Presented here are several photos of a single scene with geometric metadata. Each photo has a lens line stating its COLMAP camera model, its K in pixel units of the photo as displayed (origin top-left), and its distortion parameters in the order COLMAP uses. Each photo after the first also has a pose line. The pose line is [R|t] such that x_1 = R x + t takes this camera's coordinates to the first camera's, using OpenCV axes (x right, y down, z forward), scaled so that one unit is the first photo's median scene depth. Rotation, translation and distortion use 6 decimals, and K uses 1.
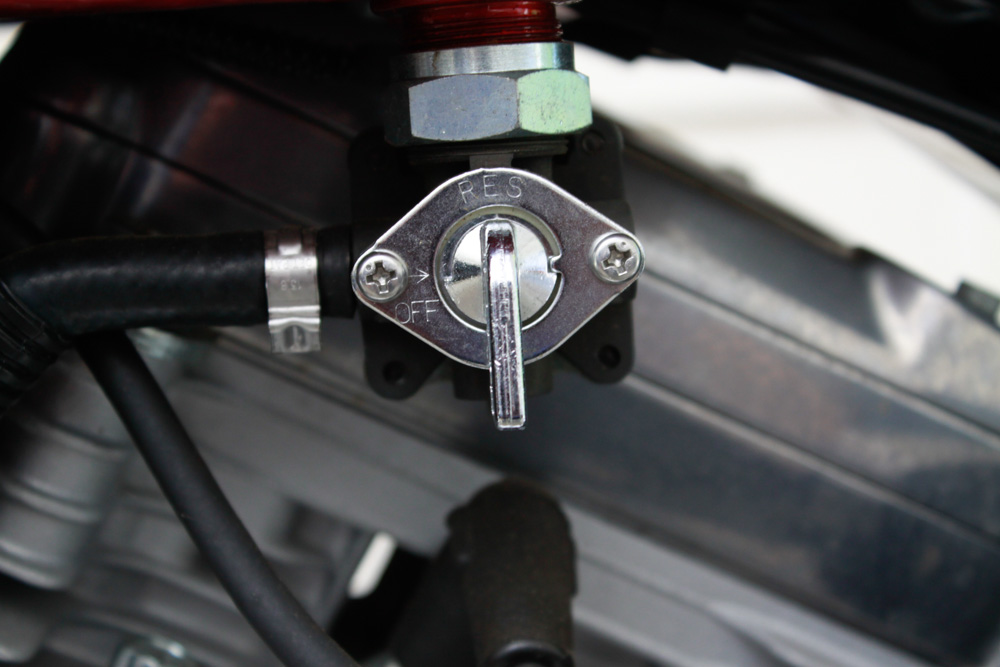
lens RADIAL K [[2254.4, 0, 500.0], [0, 2254.4, 332.8], [0, 0, 1]] dist [0.031615, 0.000000]
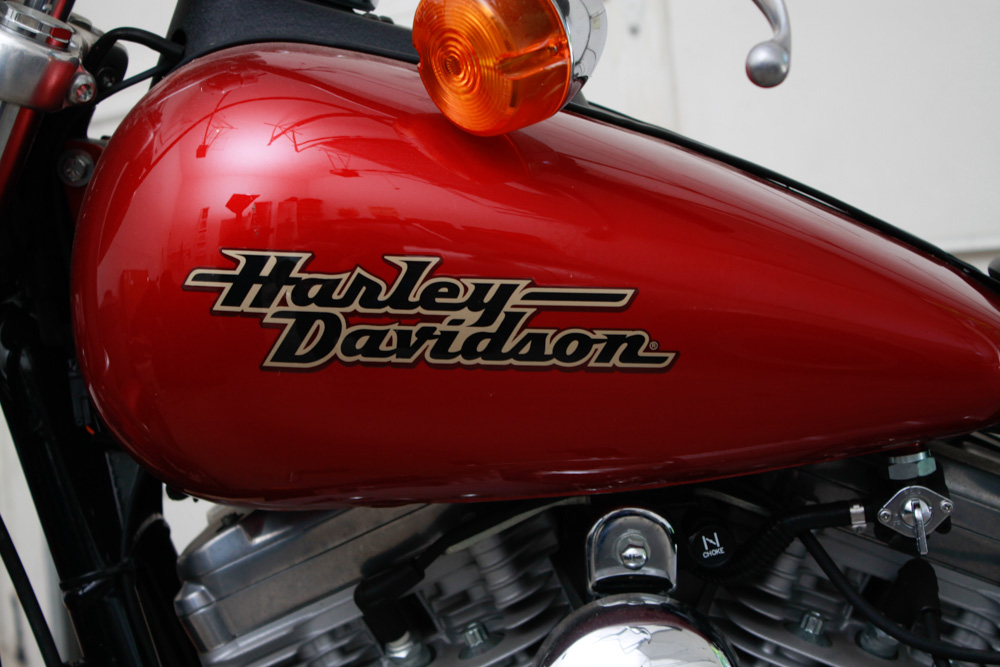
lens RADIAL K [[1972.2, 0, 498.4], [0, 1972.2, 337.9], [0, 0, 1]] dist [0.047211, 0.000000]
pose [[0.988158, -0.082611, -0.129306, -0.234940], [0.083464, 0.996510, 0.001183, -0.372069], [0.128757, -0.011962, 0.991604, -2.354153]]
